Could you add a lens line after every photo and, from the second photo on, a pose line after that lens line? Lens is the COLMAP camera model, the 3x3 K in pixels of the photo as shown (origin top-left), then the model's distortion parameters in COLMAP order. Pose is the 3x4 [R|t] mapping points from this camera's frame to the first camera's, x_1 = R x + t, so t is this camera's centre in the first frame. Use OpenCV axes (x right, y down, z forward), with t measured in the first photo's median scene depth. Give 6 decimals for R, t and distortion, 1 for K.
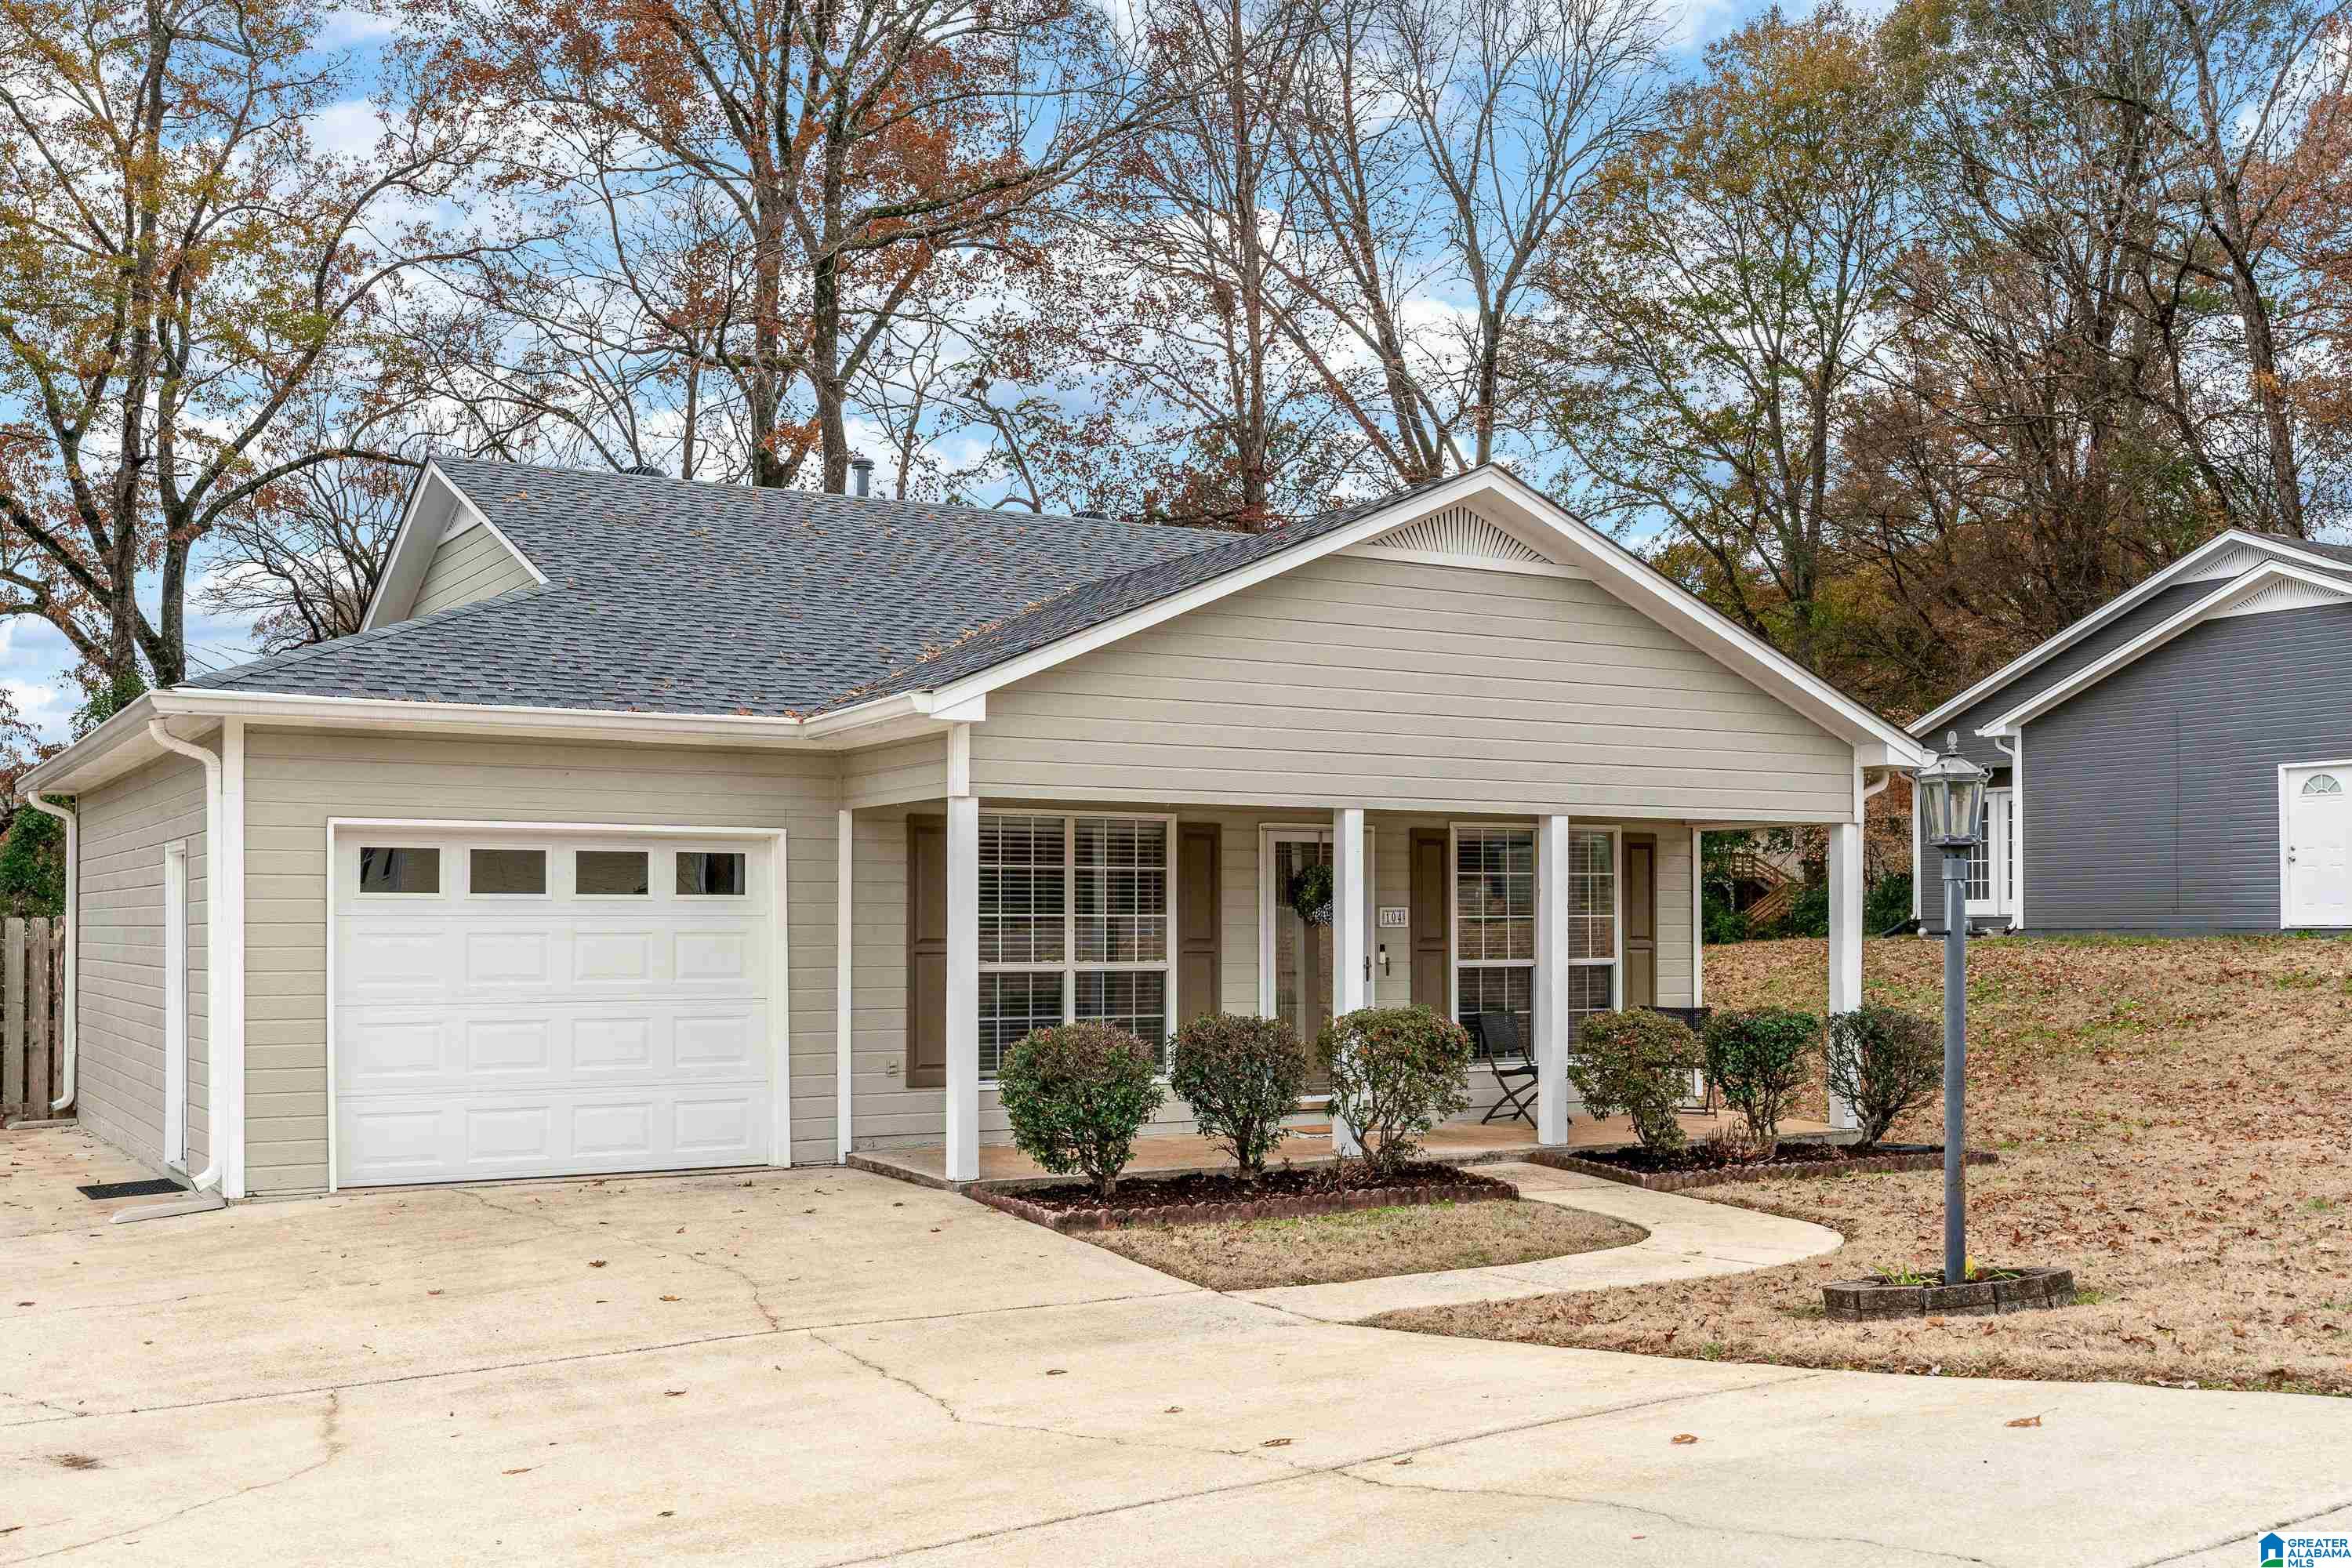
lens RADIAL K [[2379.9, 0, 1174.0], [0, 2379.9, 866.4], [0, 0, 1]] dist [-0.003524, 0.000000]
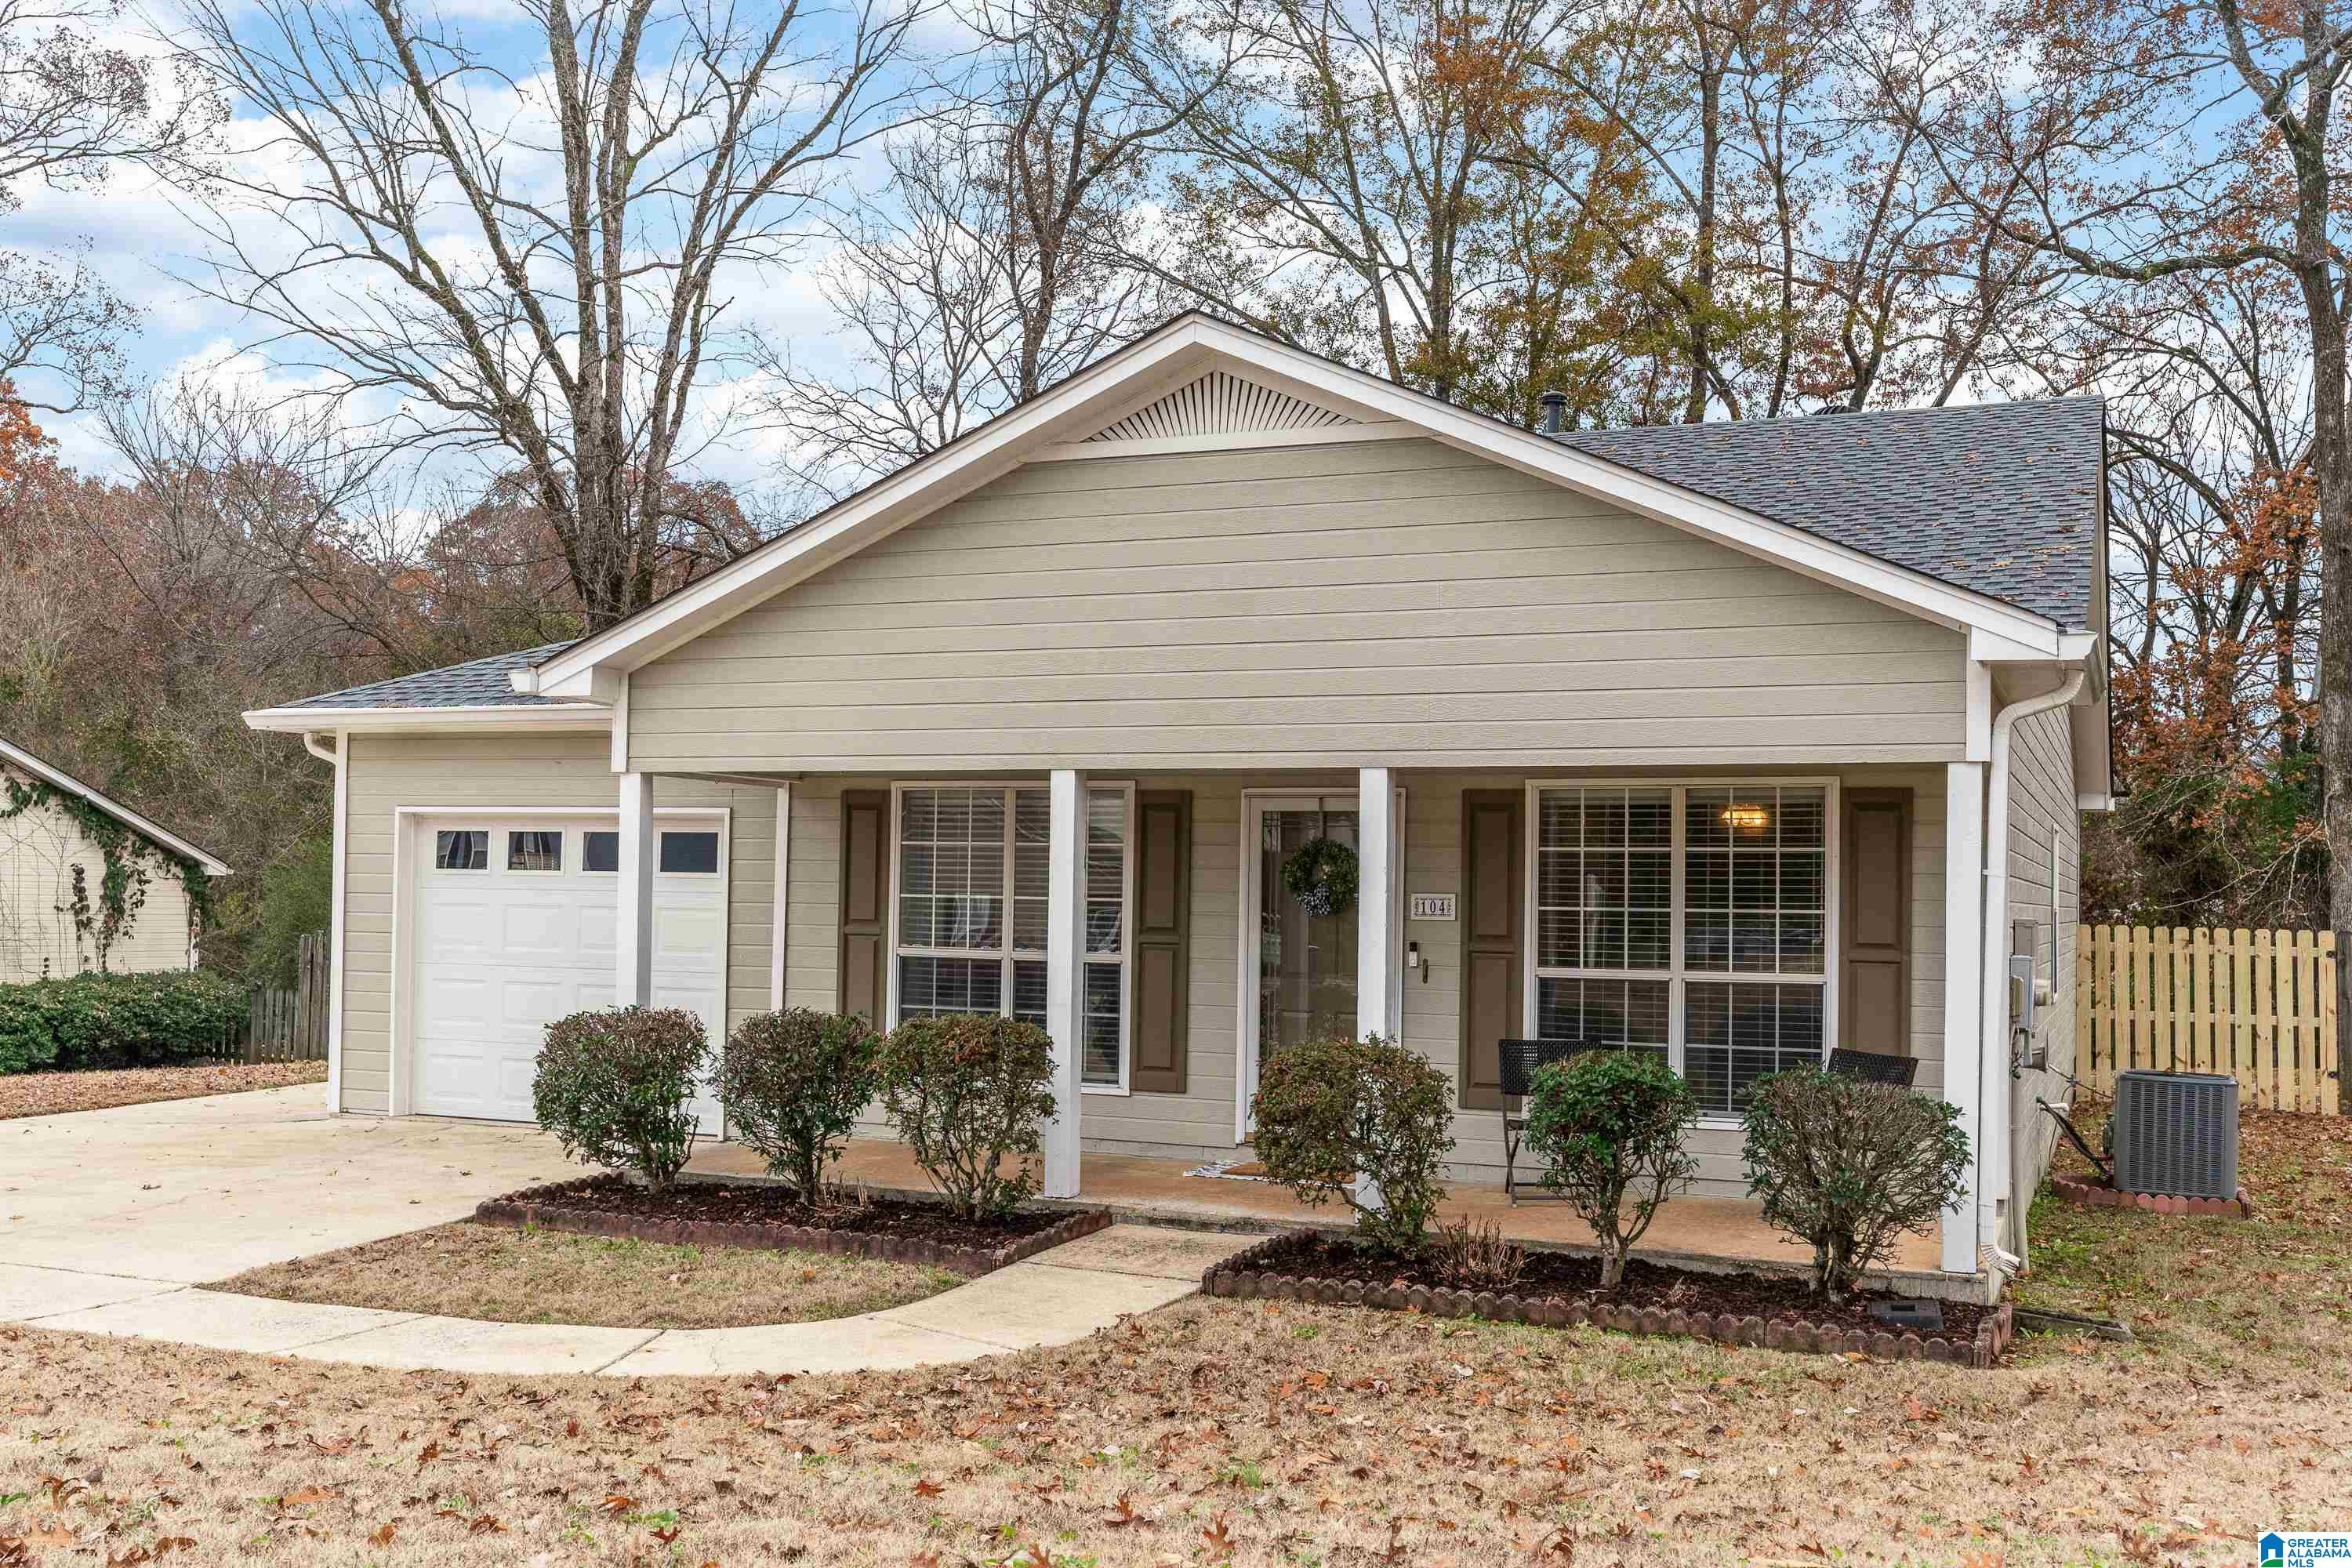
lens RADIAL K [[2304.9, 0, 1178.2], [0, 2304.9, 782.8], [0, 0, 1]] dist [0.024502, 0.000000]
pose [[0.579530, -0.029243, -0.814426, 0.706025], [0.001571, 0.999394, -0.034766, 0.007764], [0.814950, 0.018869, 0.579224, 0.542817]]
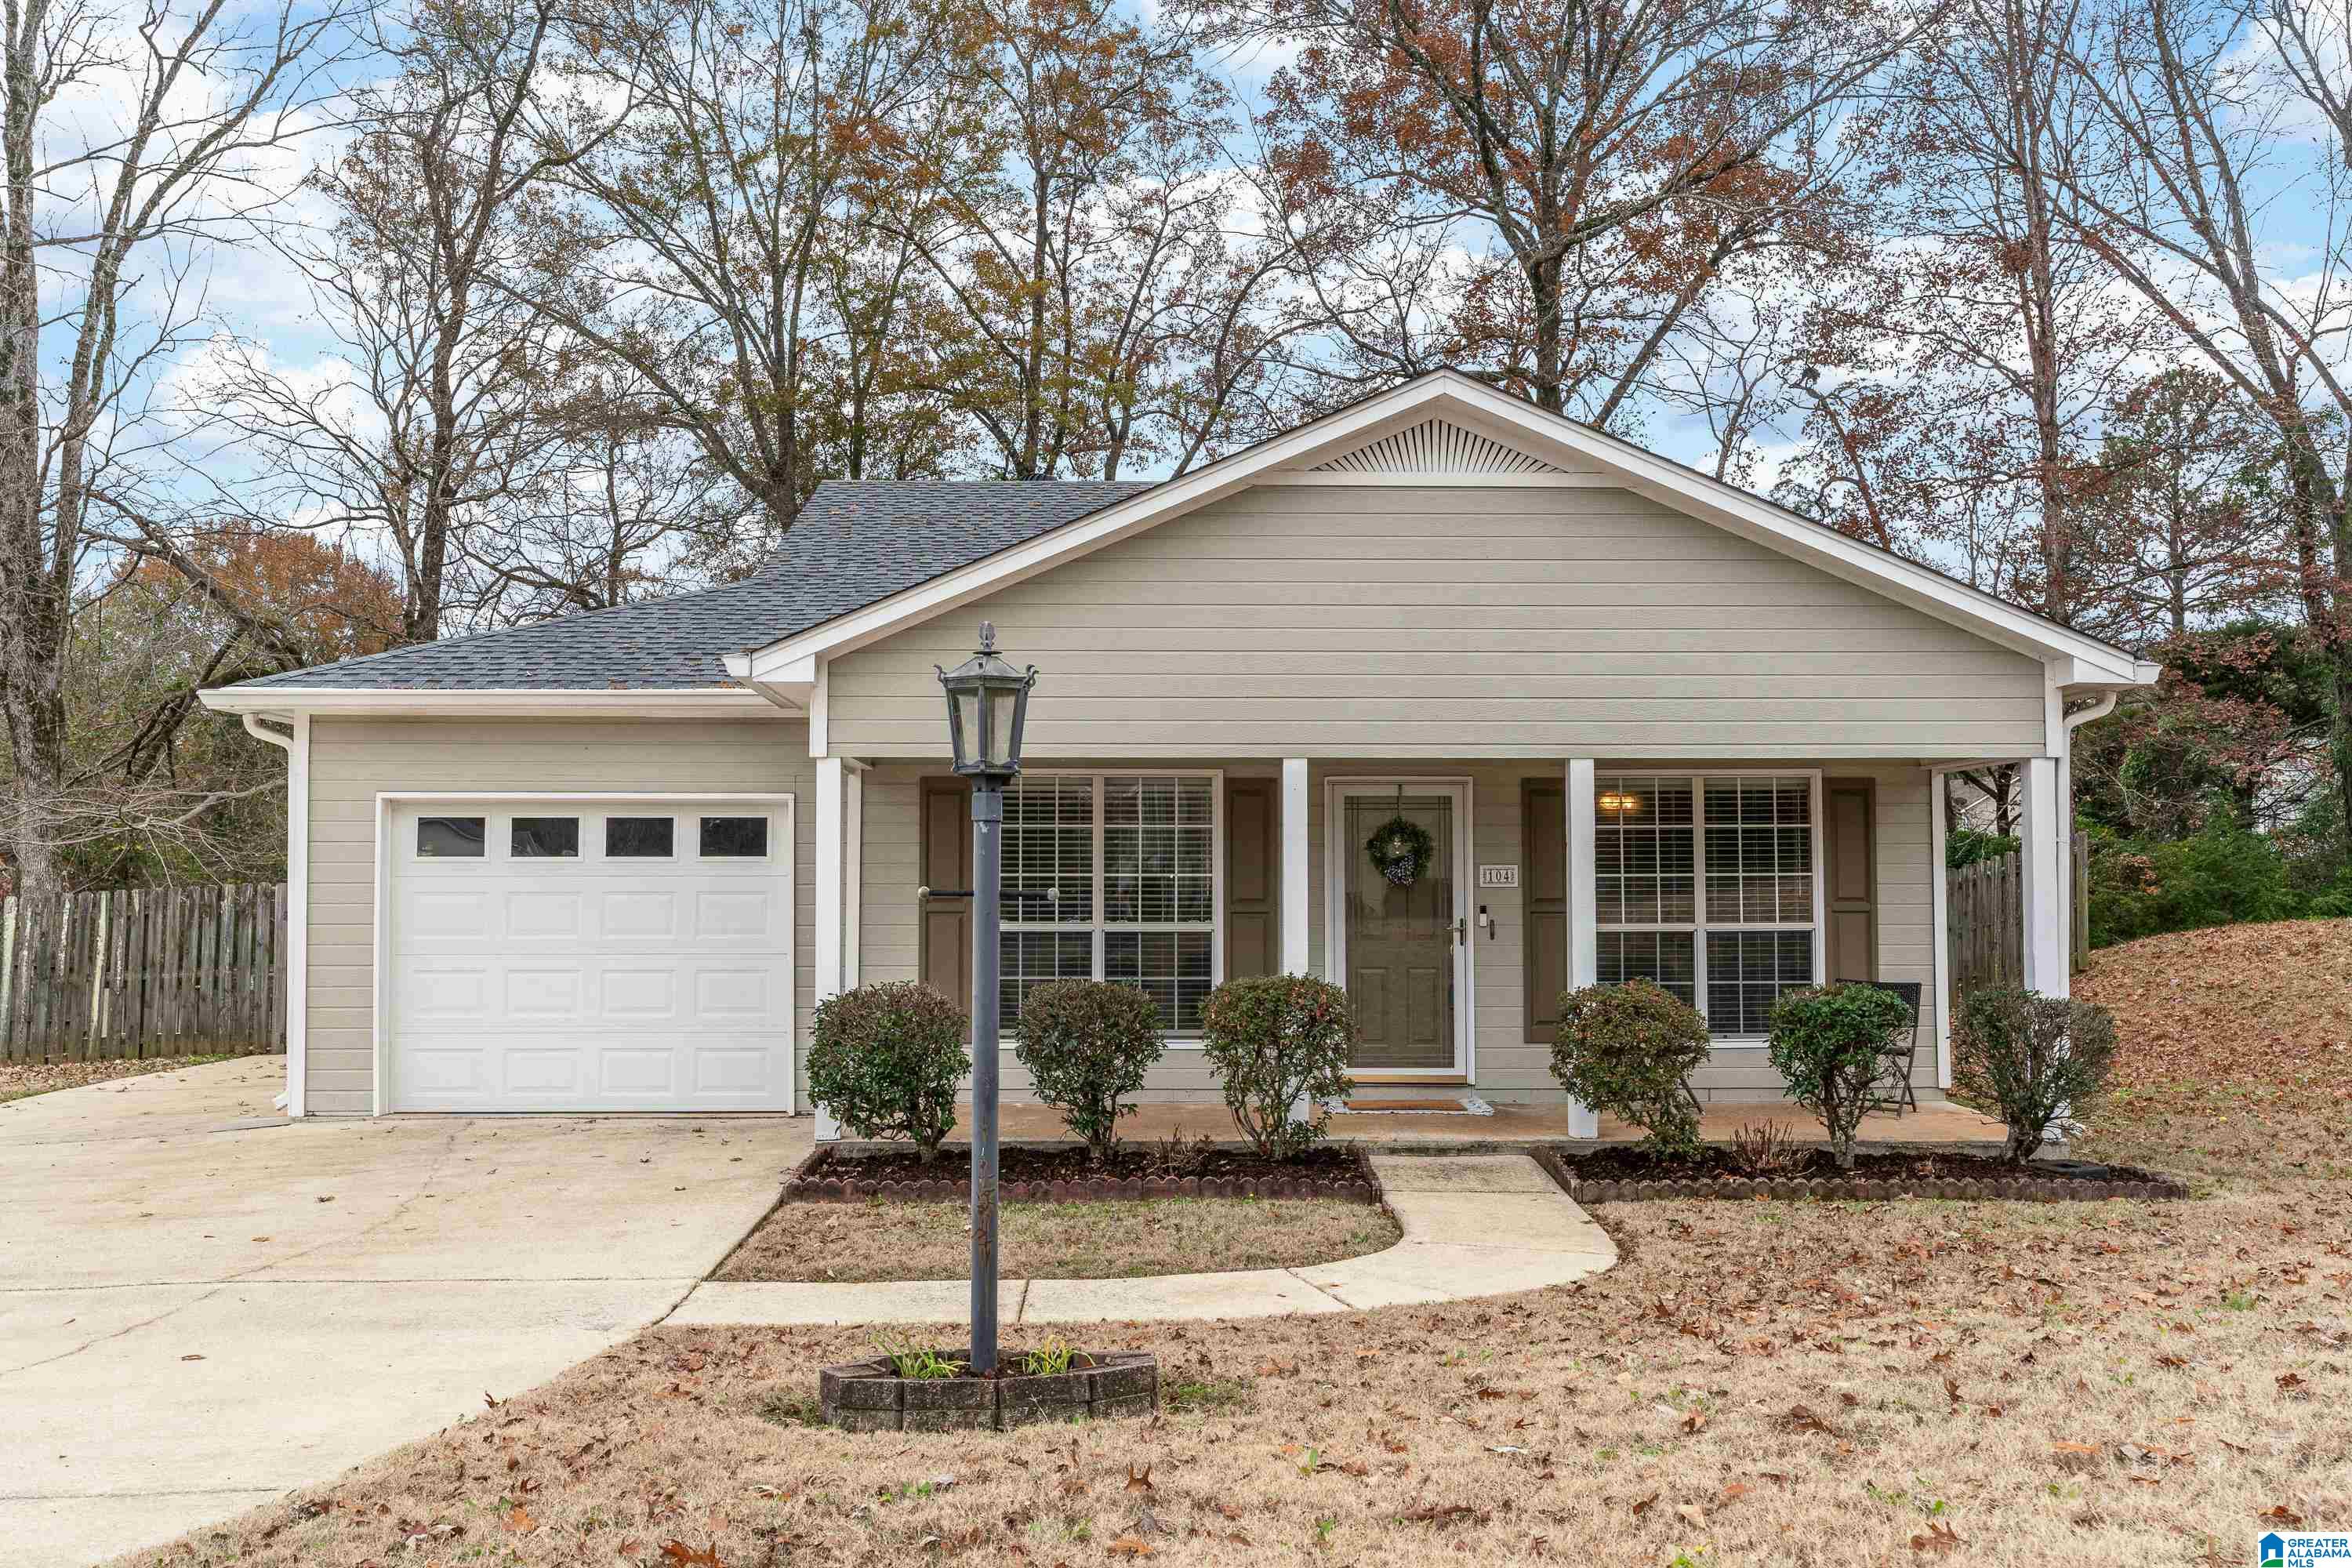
lens RADIAL K [[2031.7, 0, 1167.2], [0, 2031.7, 749.9], [0, 0, 1]] dist [0.006993, -0.008894]
pose [[0.871083, -0.032327, -0.490071, 0.397583], [0.012021, 0.998936, -0.044526, 0.006669], [0.490988, 0.032894, 0.870545, 0.272591]]
